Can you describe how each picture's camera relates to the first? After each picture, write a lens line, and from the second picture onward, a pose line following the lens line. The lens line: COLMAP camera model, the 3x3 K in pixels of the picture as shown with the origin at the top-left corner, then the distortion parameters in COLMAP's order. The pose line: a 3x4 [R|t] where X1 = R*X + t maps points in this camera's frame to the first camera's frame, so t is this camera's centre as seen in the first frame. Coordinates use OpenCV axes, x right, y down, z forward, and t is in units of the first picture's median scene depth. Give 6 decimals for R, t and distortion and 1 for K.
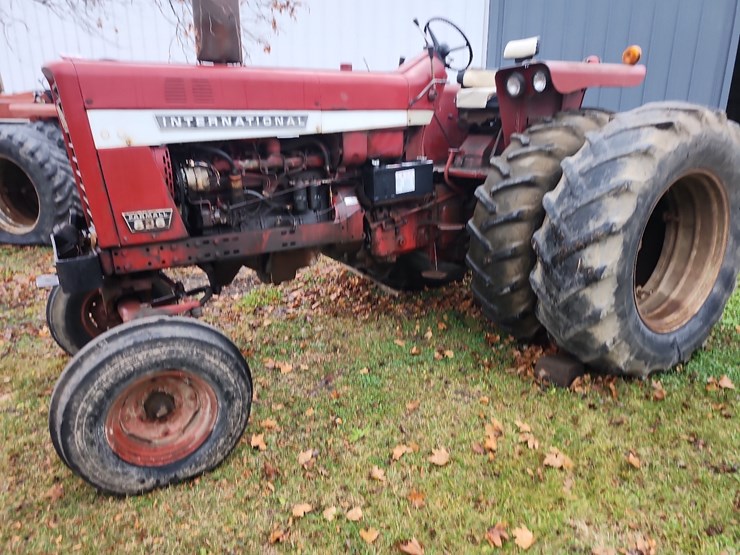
lens RADIAL K [[510.7, 0, 372.4], [0, 510.7, 275.9], [0, 0, 1]] dist [0.109986, -0.132028]
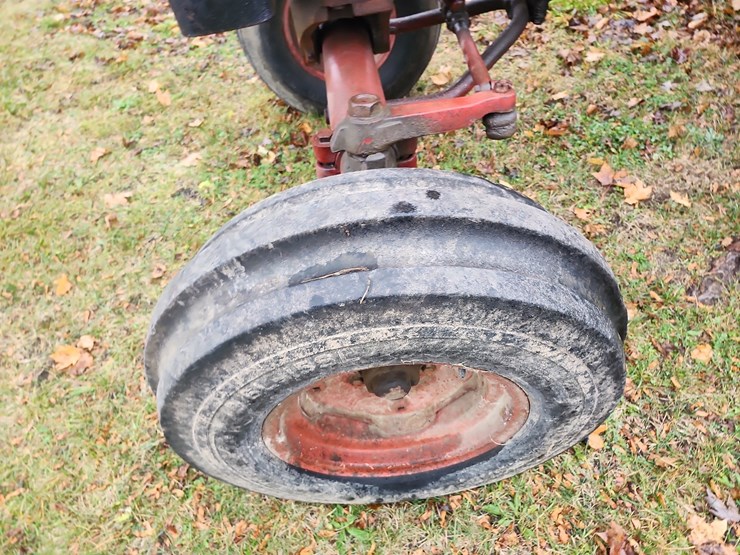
lens RADIAL K [[524.7, 0, 372.1], [0, 524.7, 287.3], [0, 0, 1]] dist [0.053800, -0.043399]
pose [[0.896334, 0.276239, -0.346811, -0.245556], [-0.028056, 0.815967, 0.577418, -0.038106], [0.442492, -0.507829, 0.739129, 0.598268]]
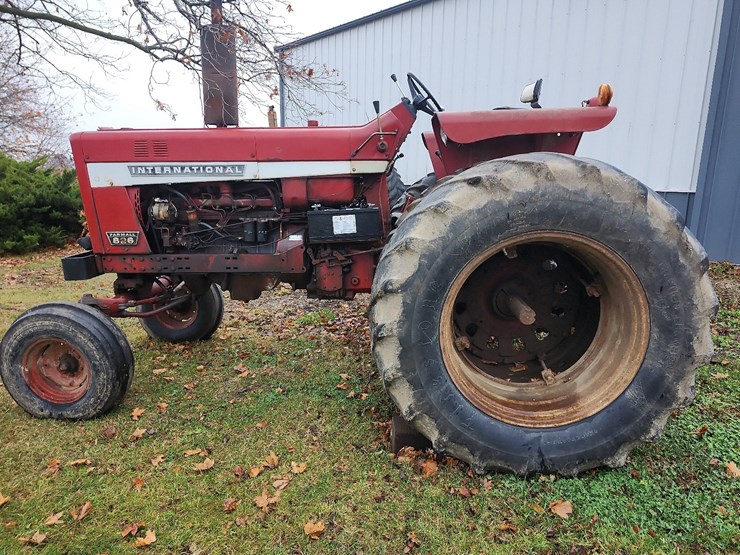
lens RADIAL K [[510.7, 0, 372.4], [0, 510.7, 275.9], [0, 0, 1]] dist [0.109986, -0.132028]
pose [[0.826273, 0.121112, -0.550096, 0.880968], [-0.159788, 0.986890, -0.022731, -0.077473], [0.540130, 0.106681, 0.834792, 0.184060]]
